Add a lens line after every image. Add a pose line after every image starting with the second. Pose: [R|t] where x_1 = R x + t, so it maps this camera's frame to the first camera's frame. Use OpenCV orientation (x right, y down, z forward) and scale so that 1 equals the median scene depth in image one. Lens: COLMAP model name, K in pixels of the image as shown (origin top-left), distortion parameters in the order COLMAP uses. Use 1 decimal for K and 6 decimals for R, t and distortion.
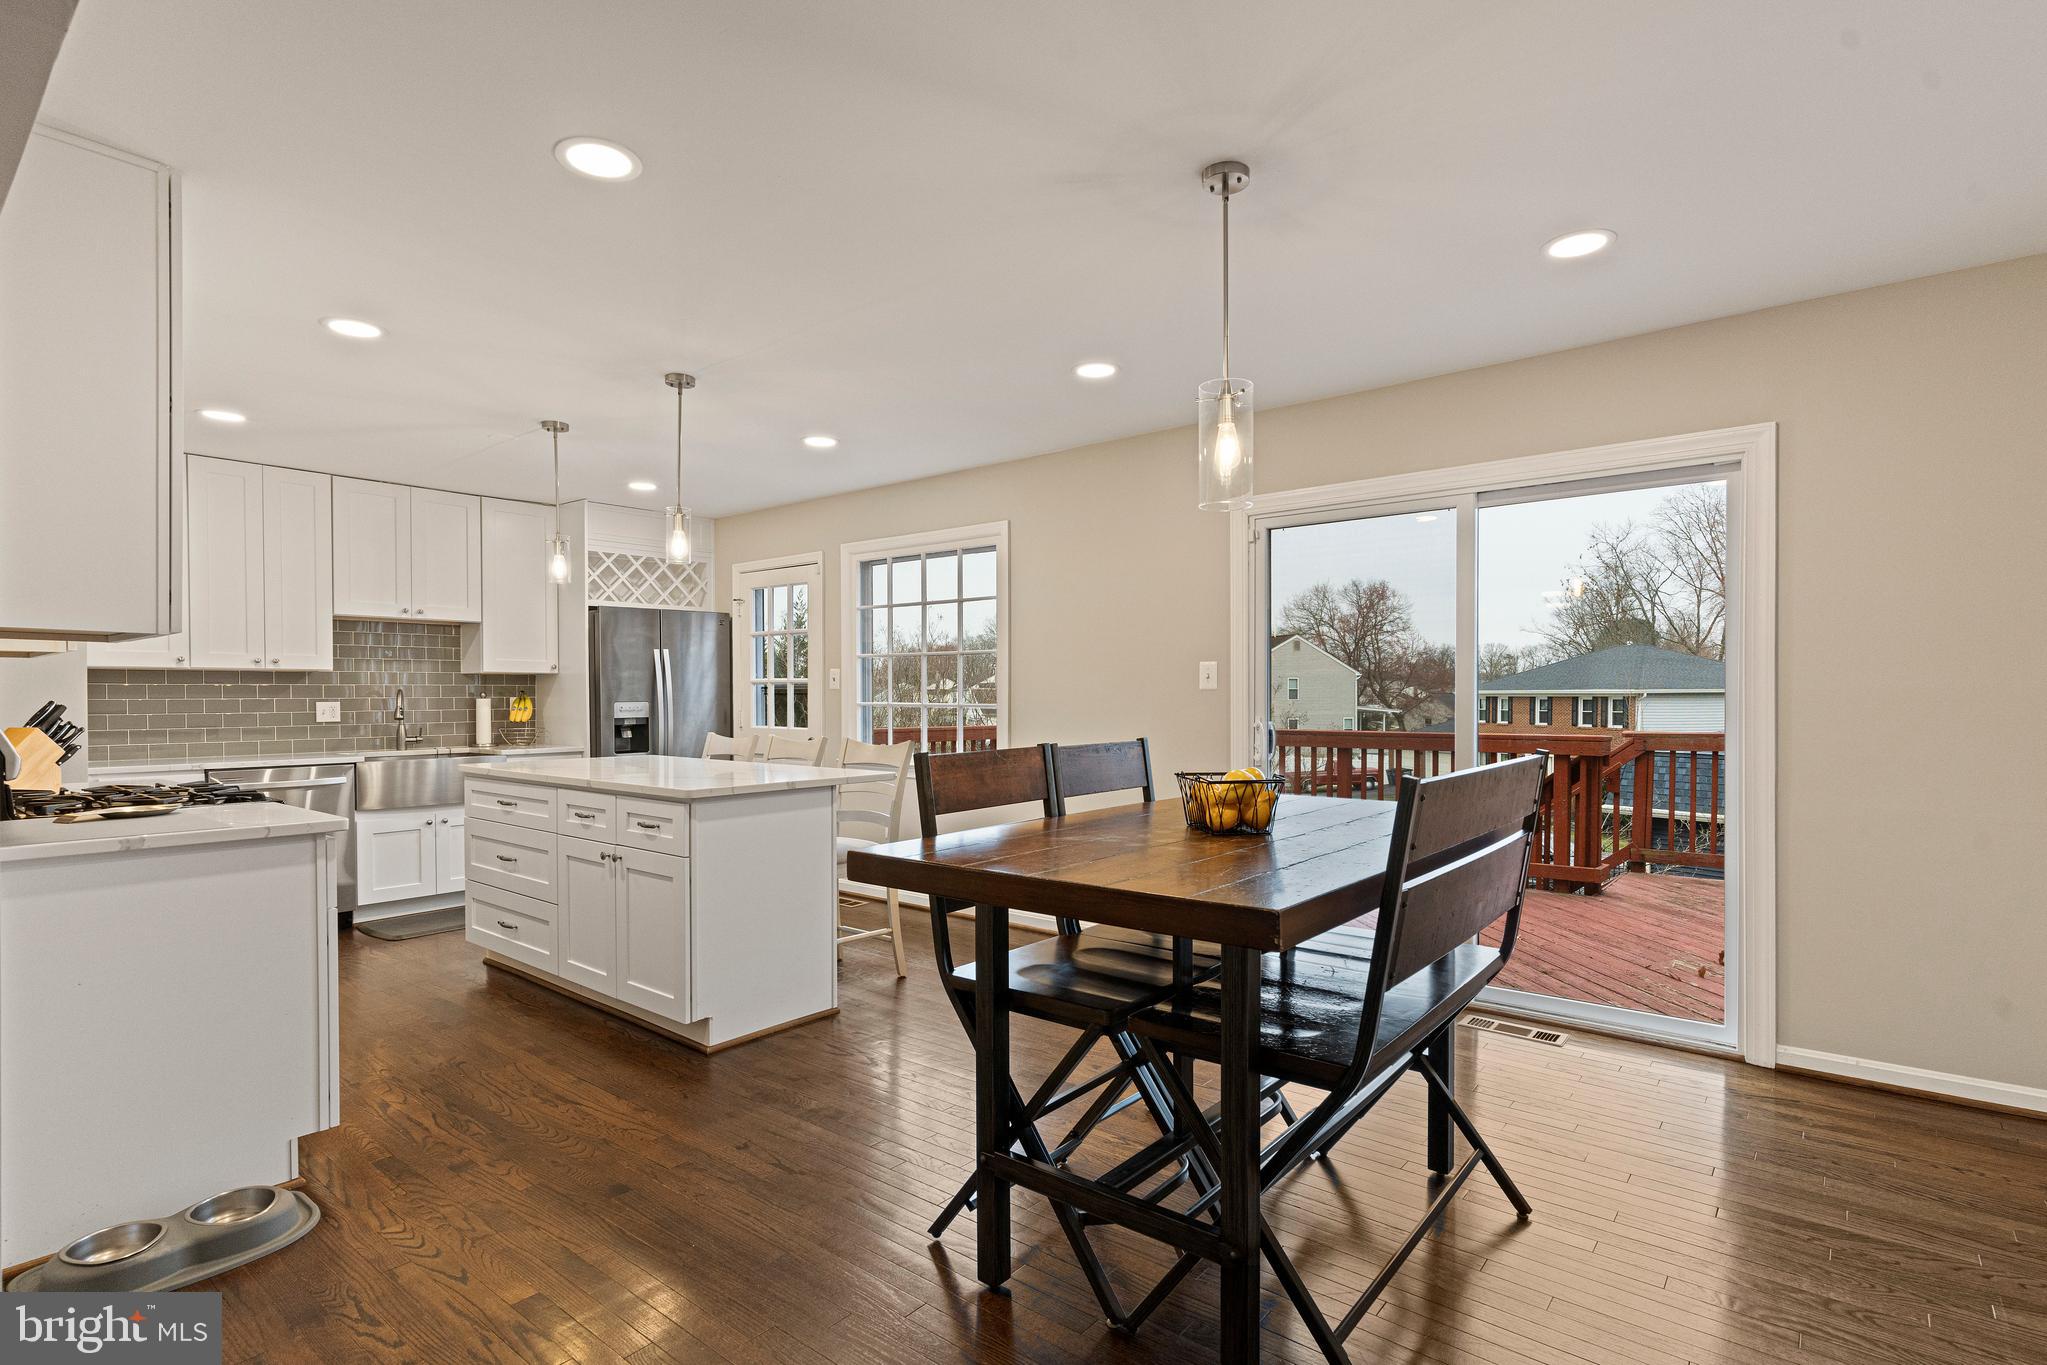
lens RADIAL K [[1001.3, 0, 1031.1], [0, 1001.3, 712.6], [0, 0, 1]] dist [0.003503, -0.001268]
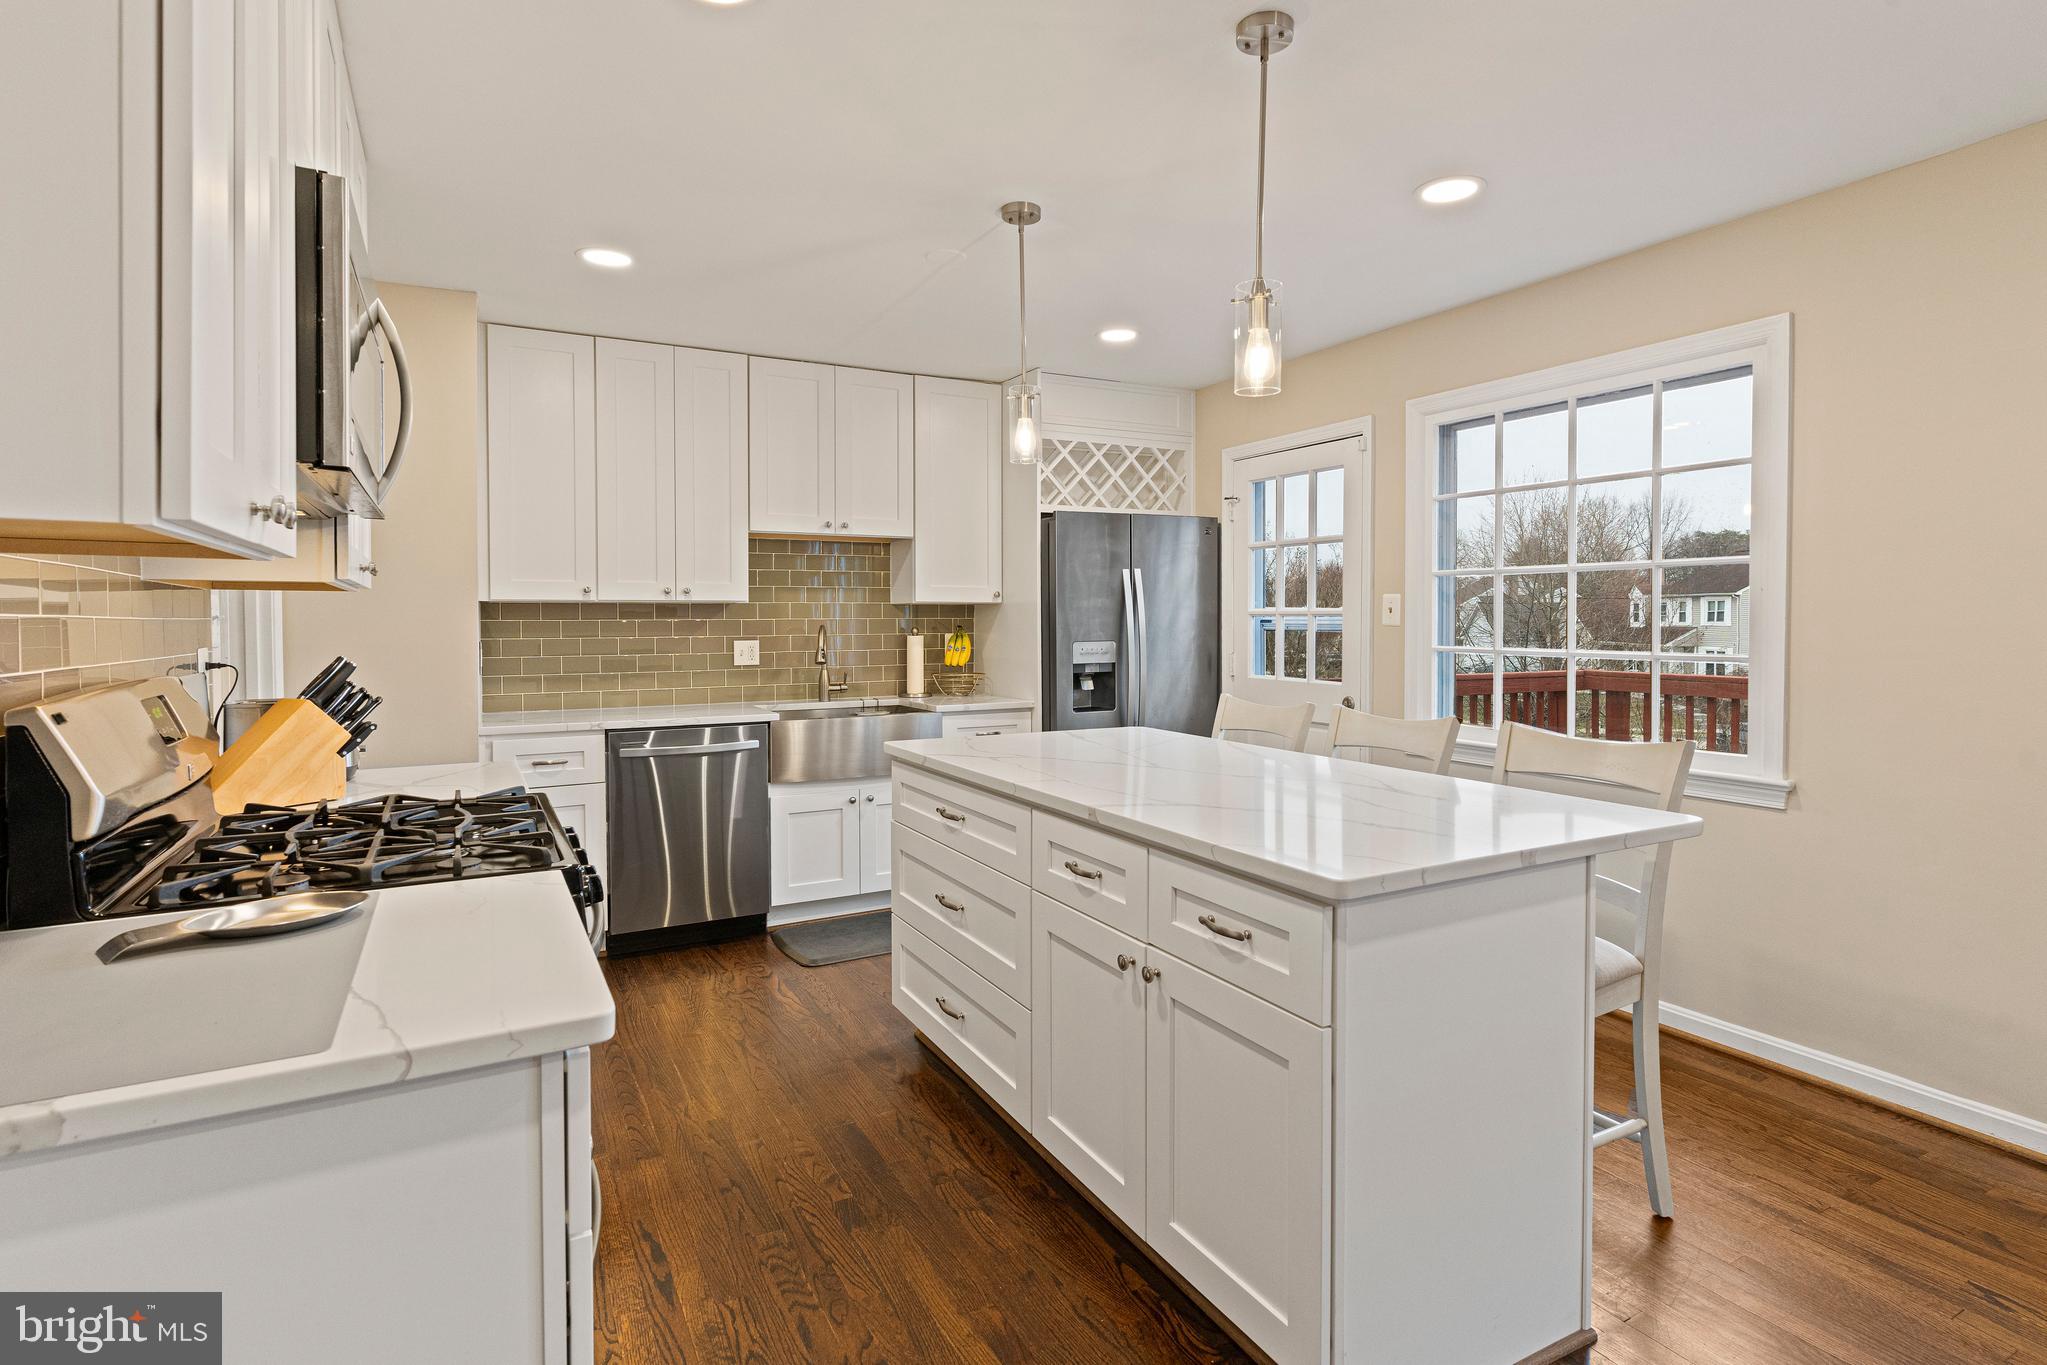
lens RADIAL K [[1001.3, 0, 1029.6], [0, 1001.3, 632.7], [0, 0, 1]] dist [0.003503, -0.001268]
pose [[0.927533, 0.005448, -0.373702, -0.180505], [-0.006413, 0.999979, -0.001339, -0.016847], [0.373687, 0.003639, 0.927548, 0.323947]]
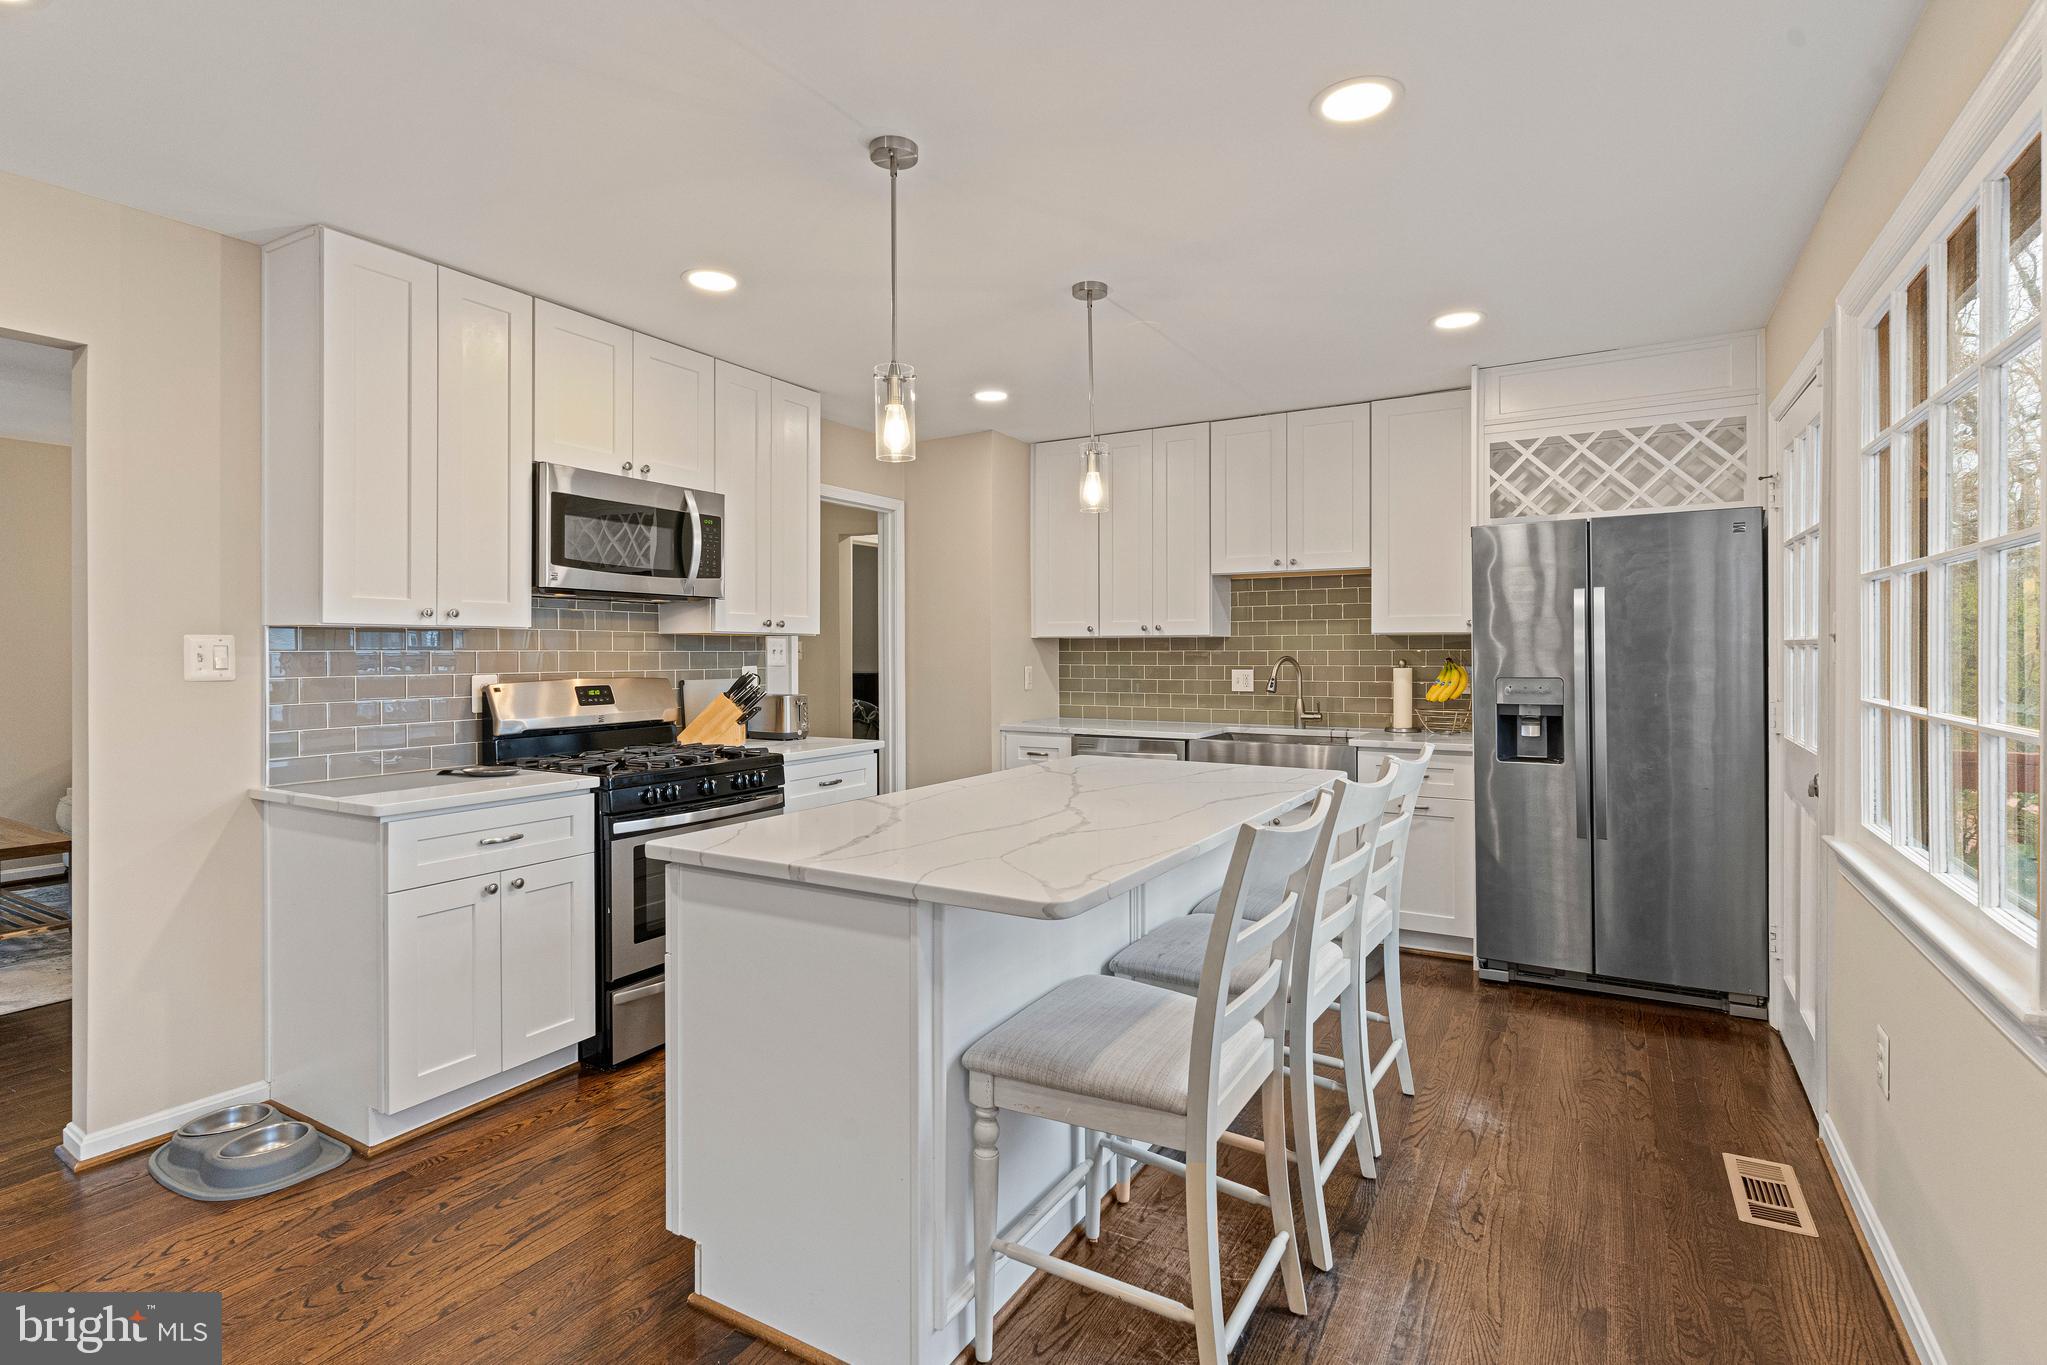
lens RADIAL K [[1001.3, 0, 1066.2], [0, 1001.3, 649.2], [0, 0, 1]] dist [0.003503, -0.001268]
pose [[0.179601, 0.001674, -0.983738, 0.163147], [-0.015549, 0.999878, -0.001137, -0.024974], [0.983617, 0.015500, 0.179605, 0.659562]]
